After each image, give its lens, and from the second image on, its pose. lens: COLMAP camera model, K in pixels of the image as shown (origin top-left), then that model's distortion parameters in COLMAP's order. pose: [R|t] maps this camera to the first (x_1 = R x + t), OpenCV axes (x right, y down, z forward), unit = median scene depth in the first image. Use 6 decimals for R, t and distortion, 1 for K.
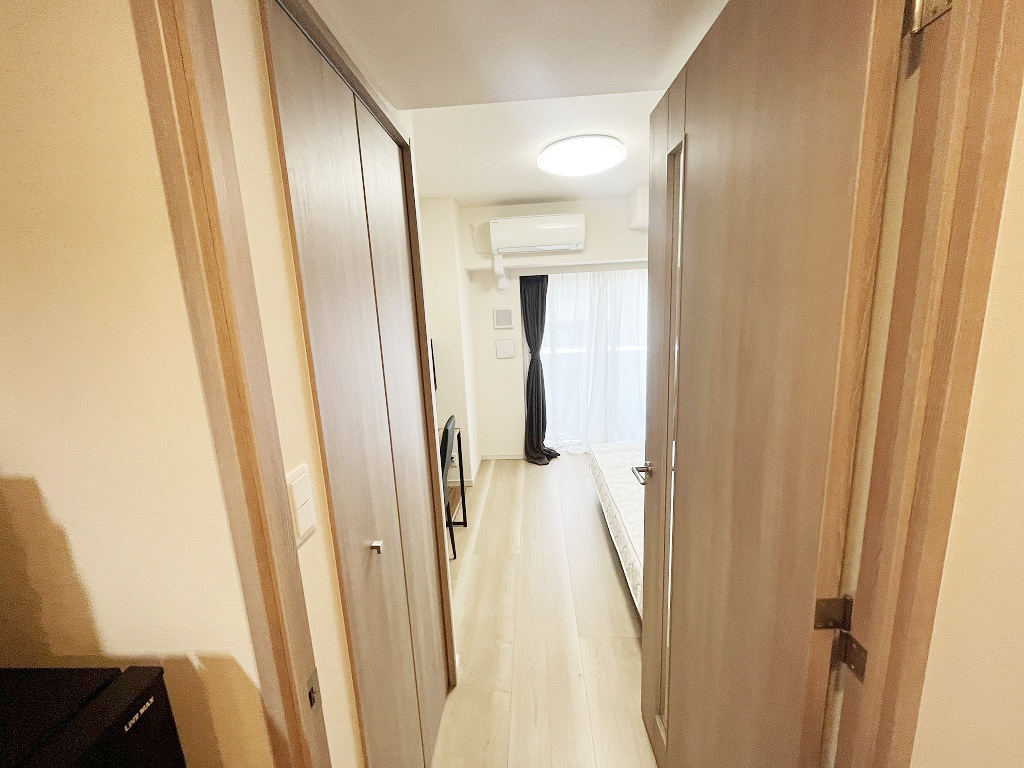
lens RADIAL K [[413.2, 0, 512.0], [0, 413.2, 384.0], [0, 0, 1]] dist [-0.001224, -0.000011]
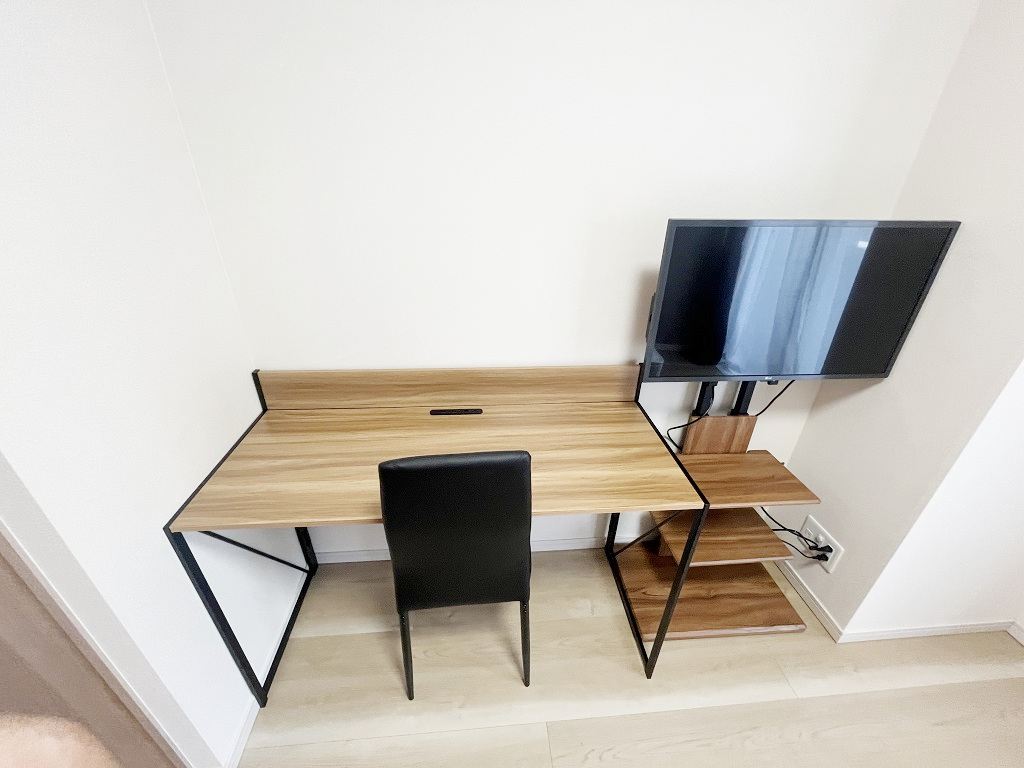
lens RADIAL K [[413.2, 0, 512.0], [0, 413.2, 384.0], [0, 0, 1]] dist [-0.001224, -0.000011]
pose [[0.133162, 0.508144, -0.850915, 0.064406], [-0.203048, 0.854338, 0.478412, -0.075610], [0.970072, 0.109070, 0.216944, 0.554553]]
